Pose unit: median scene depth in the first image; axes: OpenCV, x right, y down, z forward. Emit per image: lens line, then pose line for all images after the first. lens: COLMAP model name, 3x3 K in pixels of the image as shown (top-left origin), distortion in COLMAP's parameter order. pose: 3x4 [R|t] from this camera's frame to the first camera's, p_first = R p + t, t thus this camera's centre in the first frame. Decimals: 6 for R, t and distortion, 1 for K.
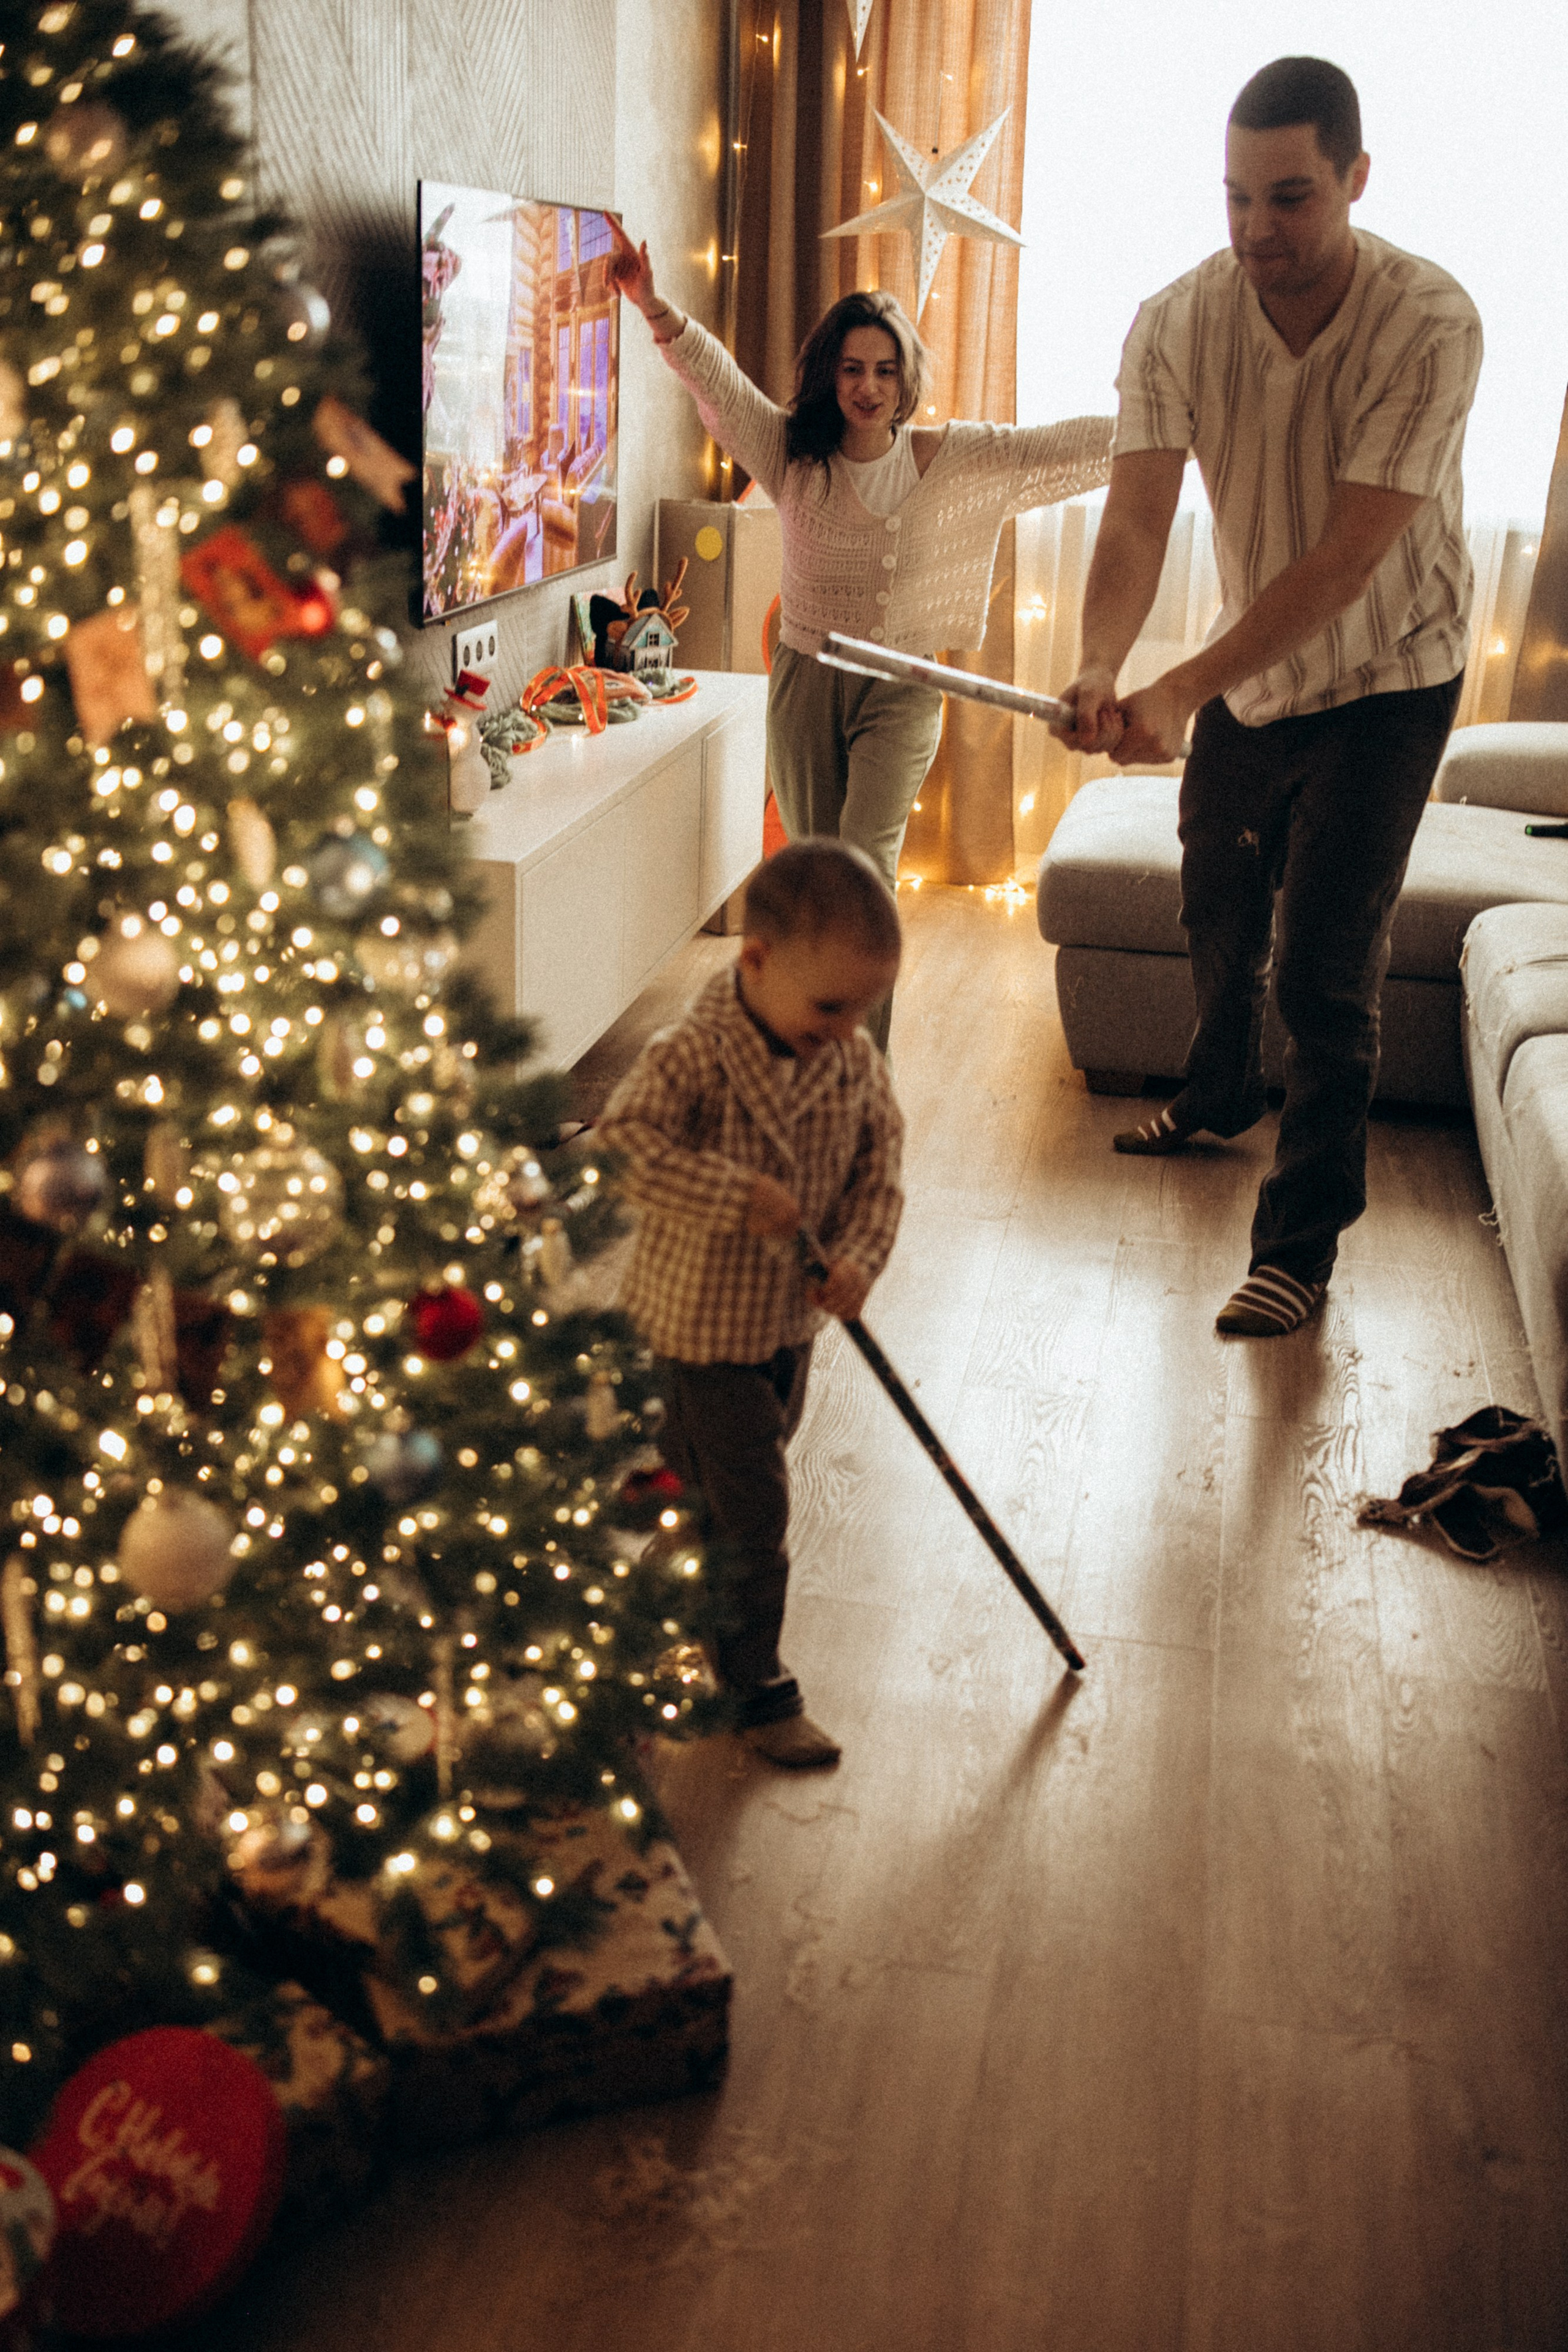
lens RADIAL K [[2402.4, 0, 784.0], [0, 2402.4, 1176.0], [0, 0, 1]] dist [-0.020956, -0.011504]
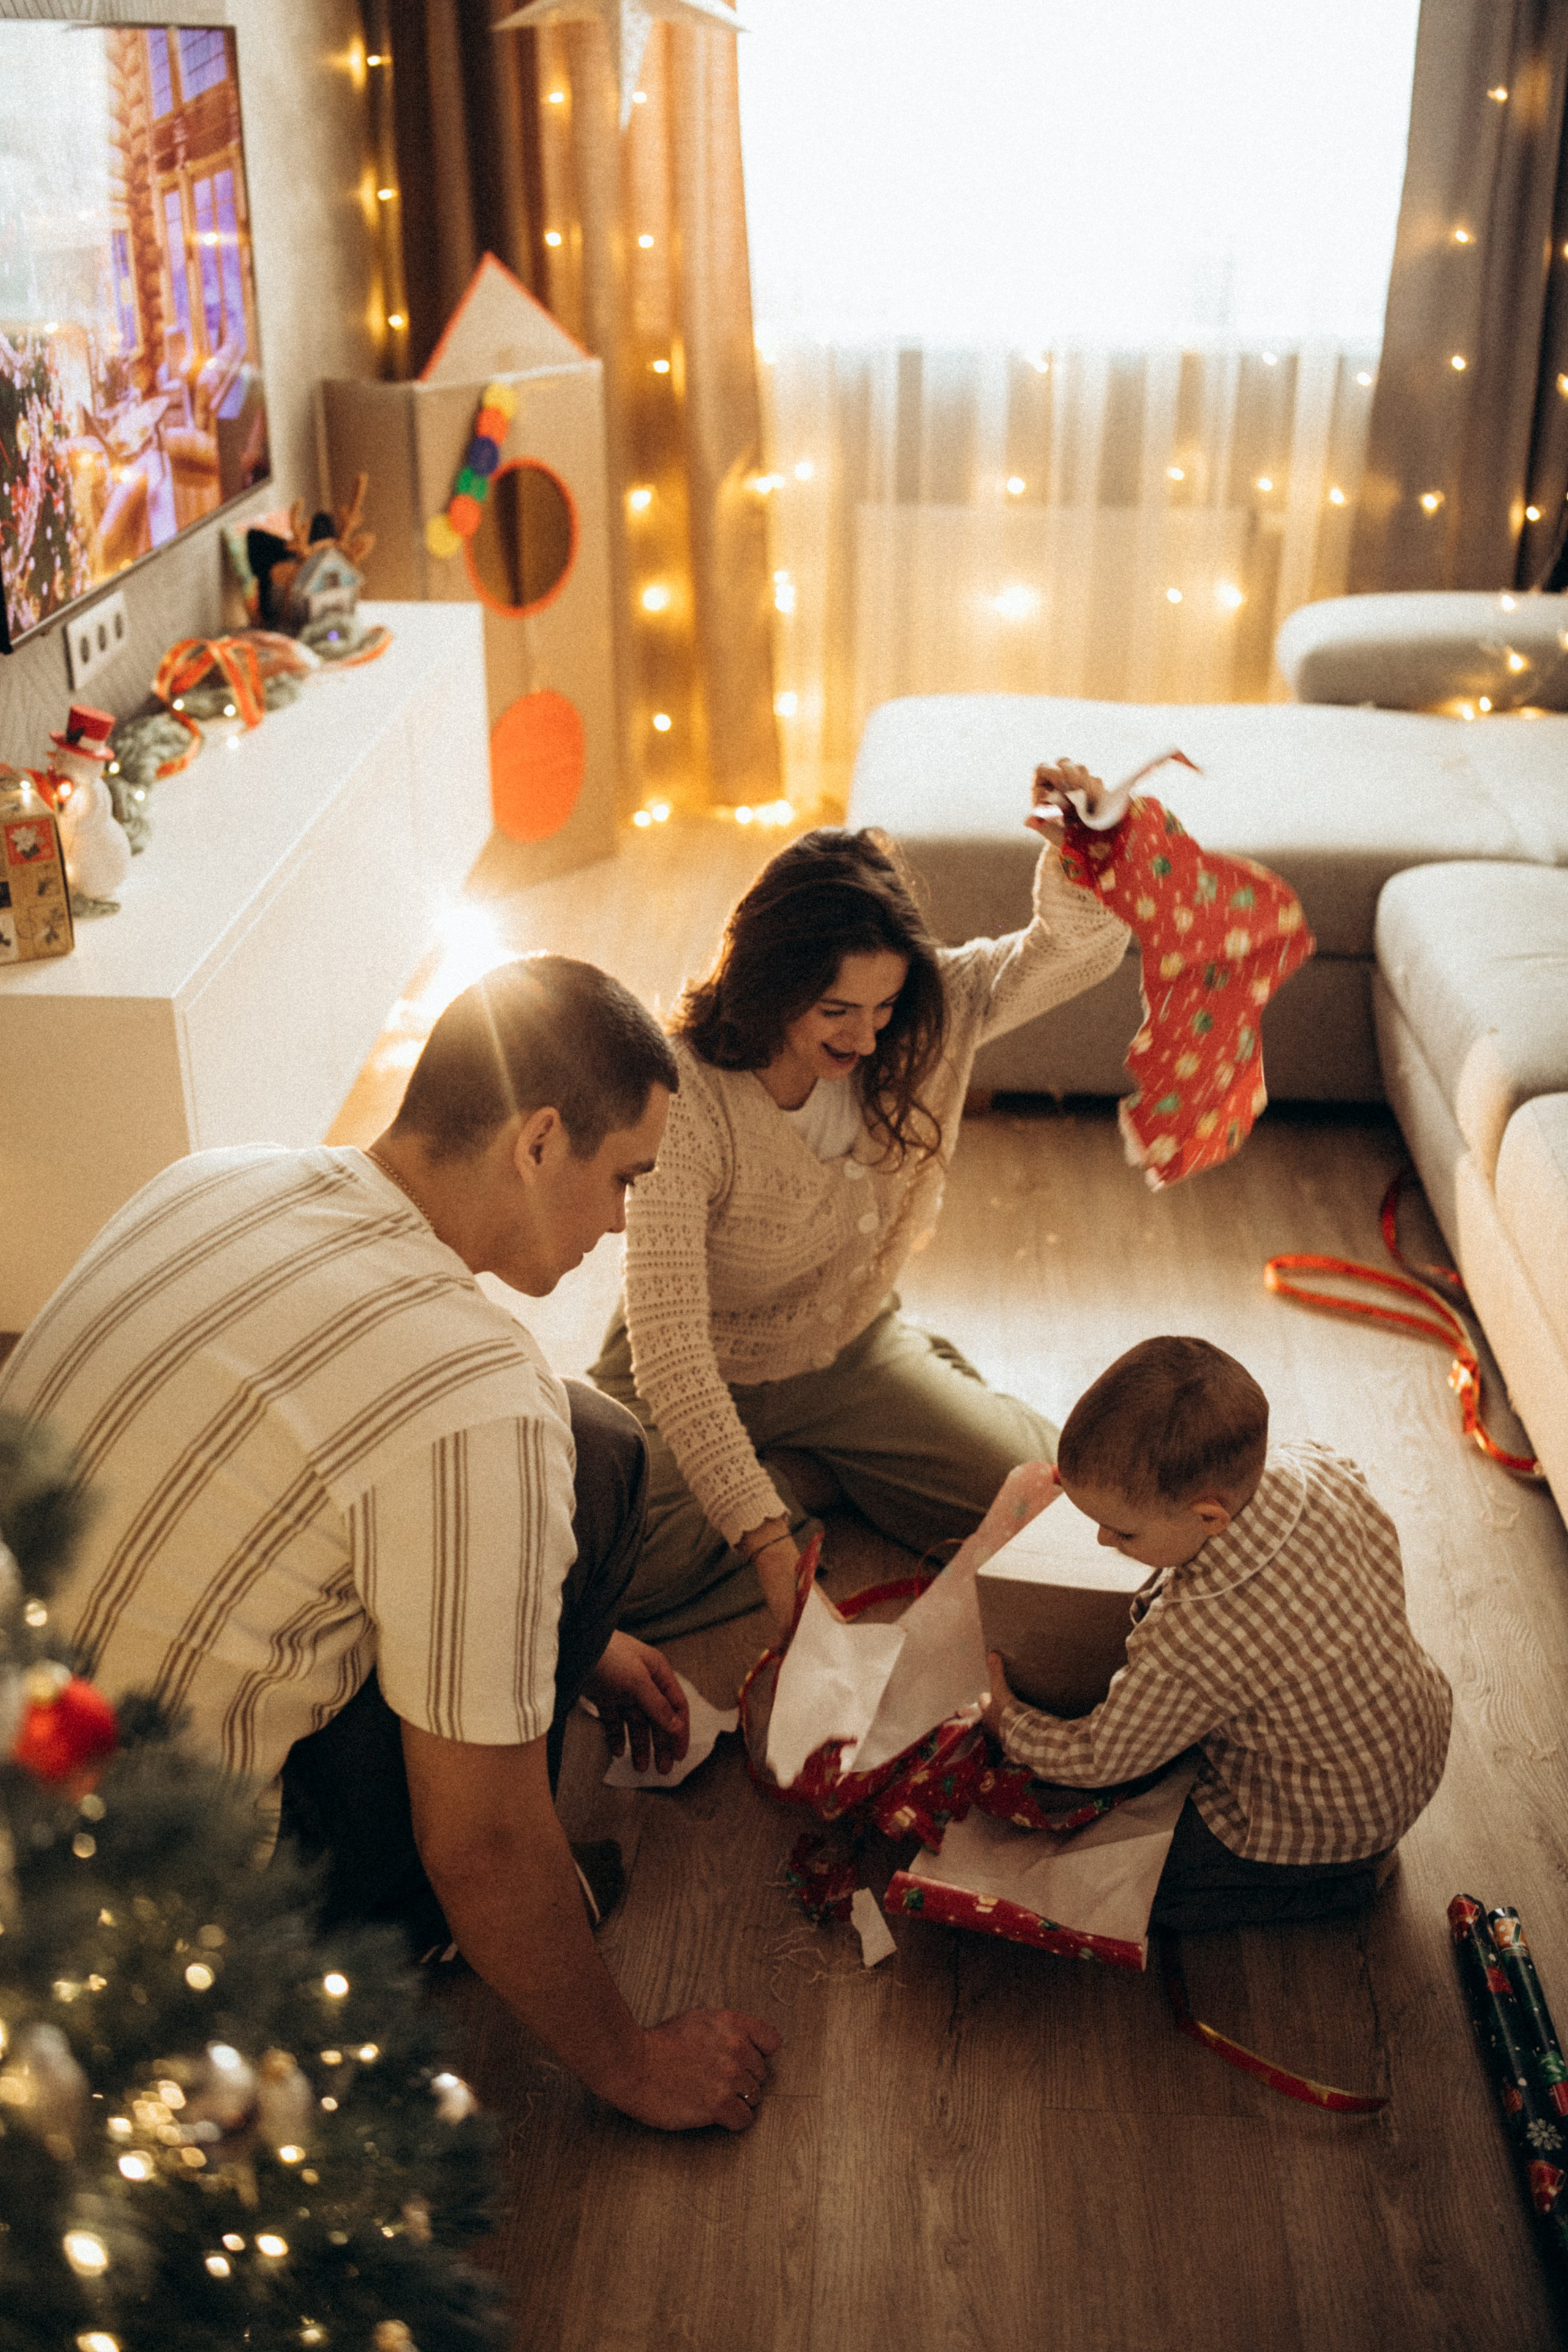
lens RADIAL K [[2402.4, 0, 784.0], [0, 2402.4, 1176.0], [0, 0, 1]] dist [-0.020956, -0.011504]
pose [[0.990278, -0.091055, 0.105156, -0.008840], [0.080758, 0.991870, 0.098348, -0.104431], [-0.113256, -0.088900, 0.989581, 0.208277]]
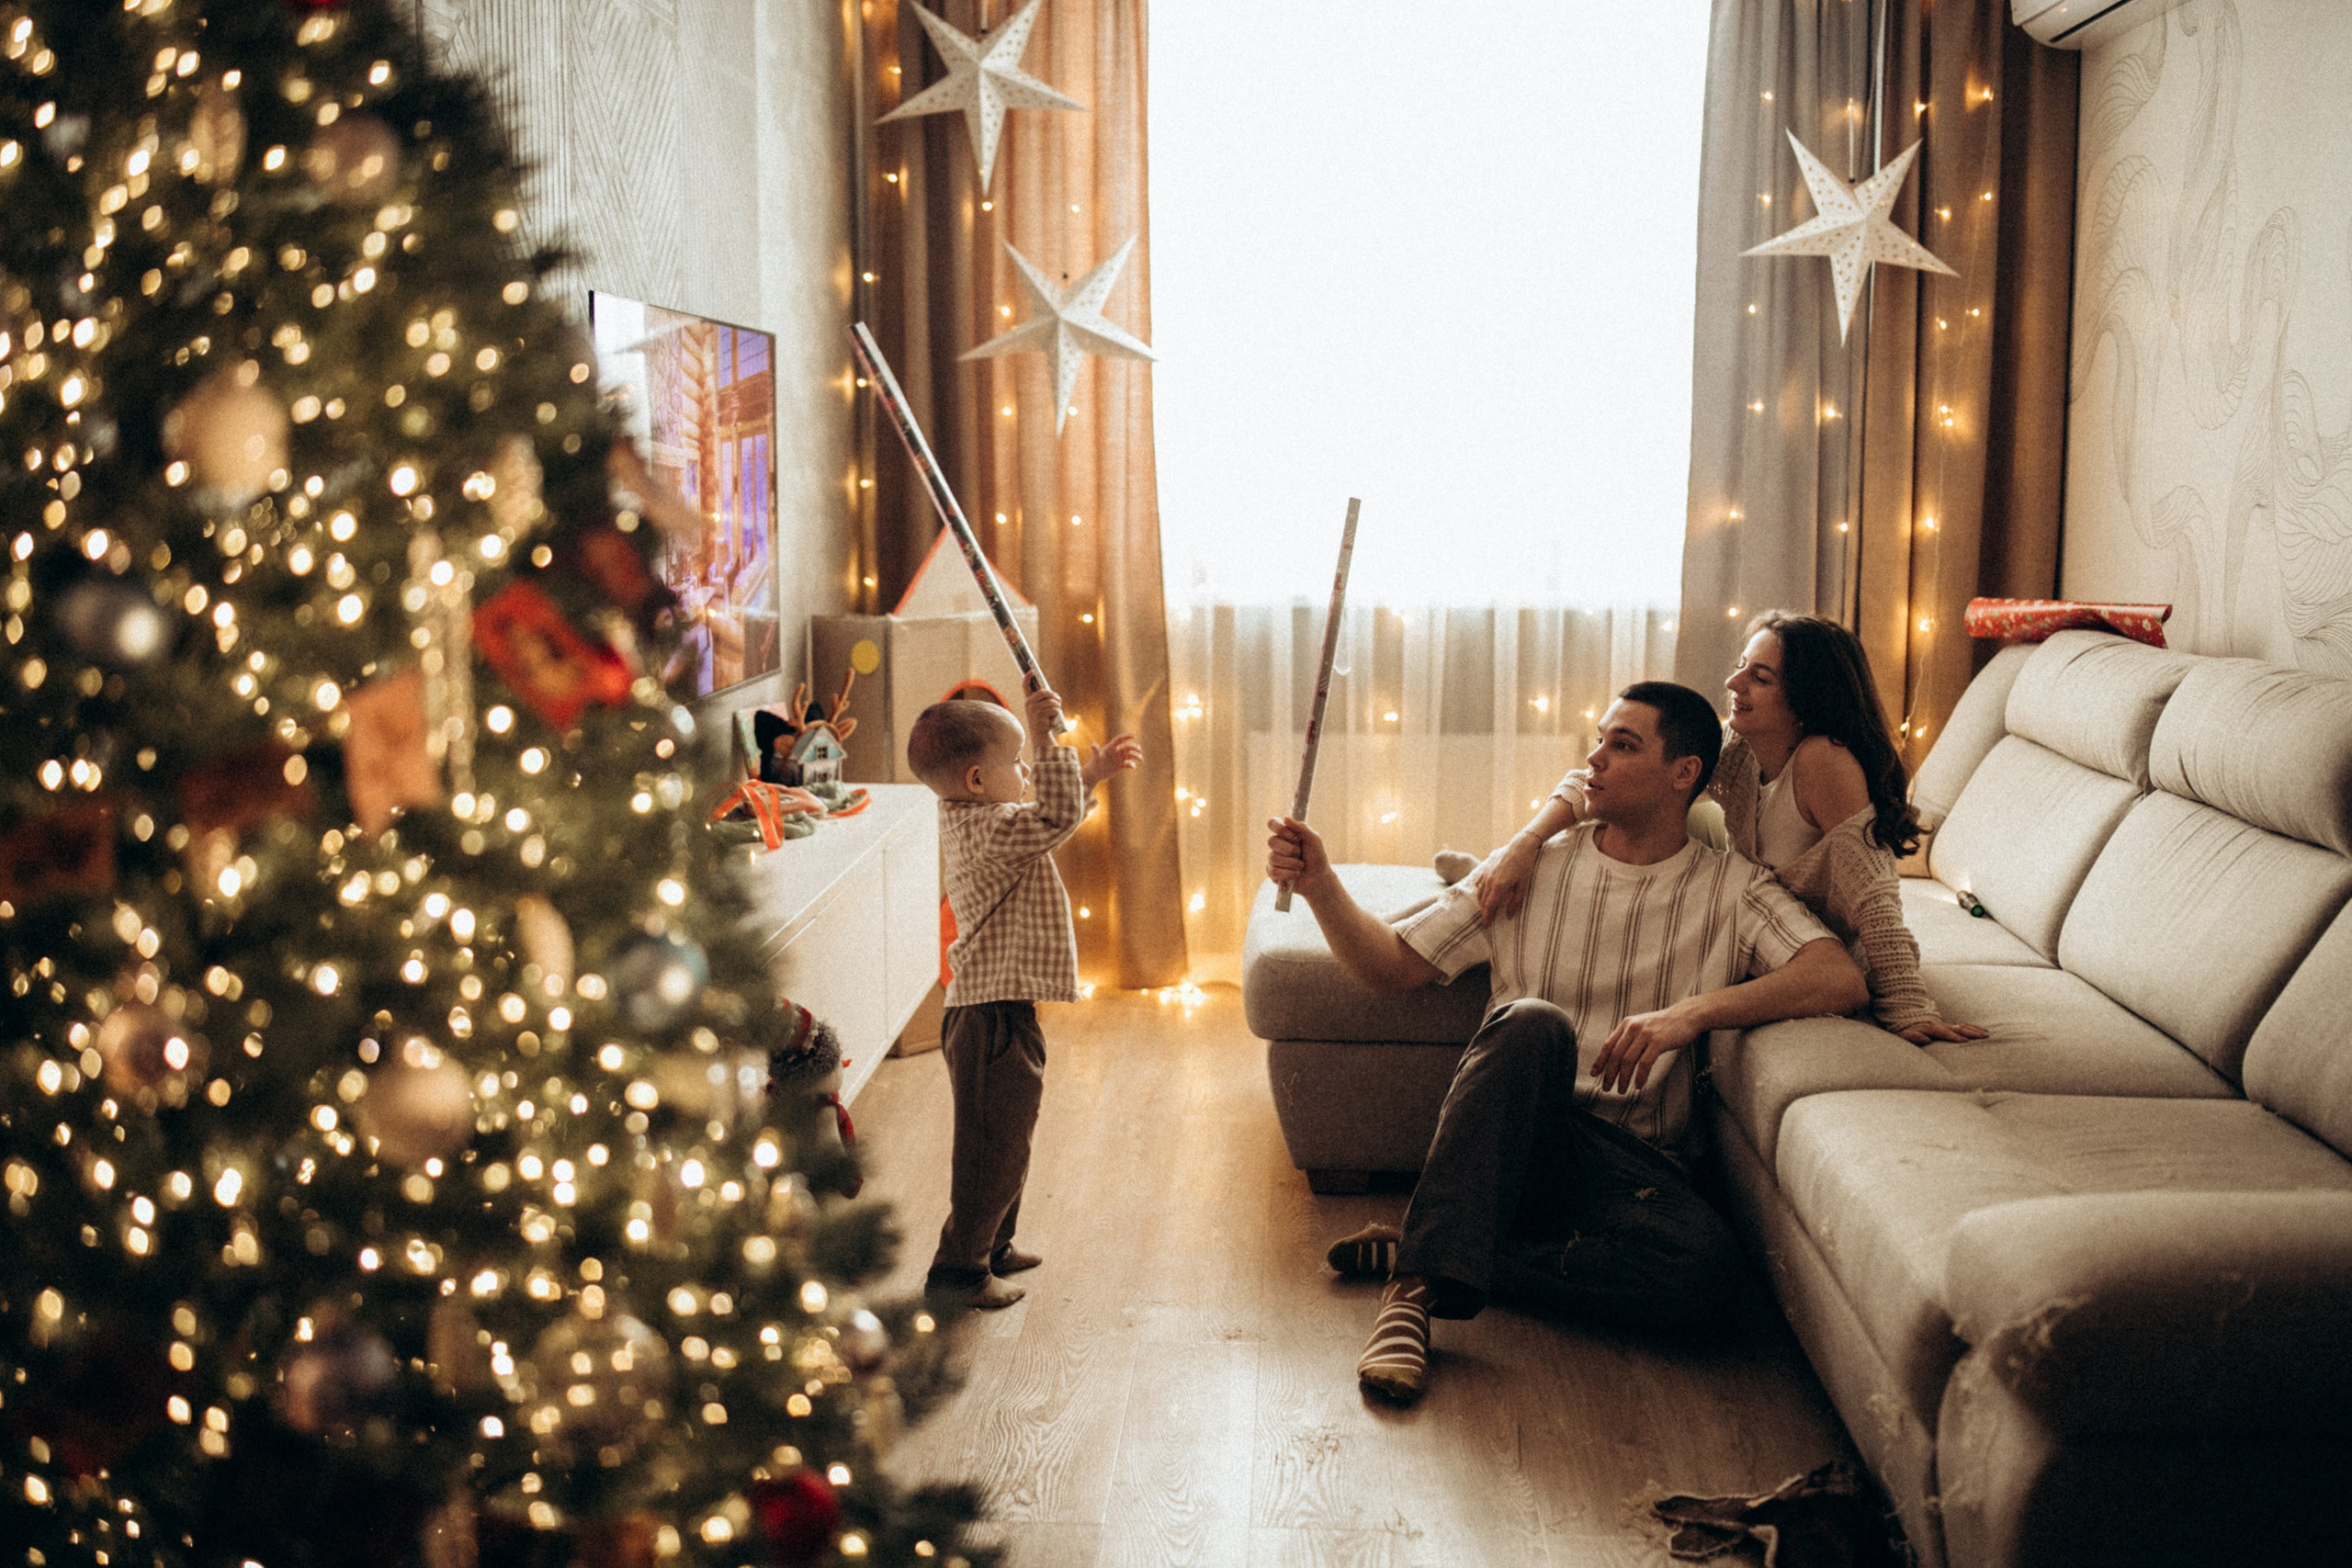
lens RADIAL K [[2402.1, 0, 1176.0], [0, 2402.1, 784.0], [0, 0, 1]] dist [-0.020956, -0.011504]
pose [[0.990443, -0.052756, 0.127435, -0.040488], [0.078457, 0.975406, -0.205978, -0.001814], [-0.113434, 0.214007, 0.970223, 0.056226]]
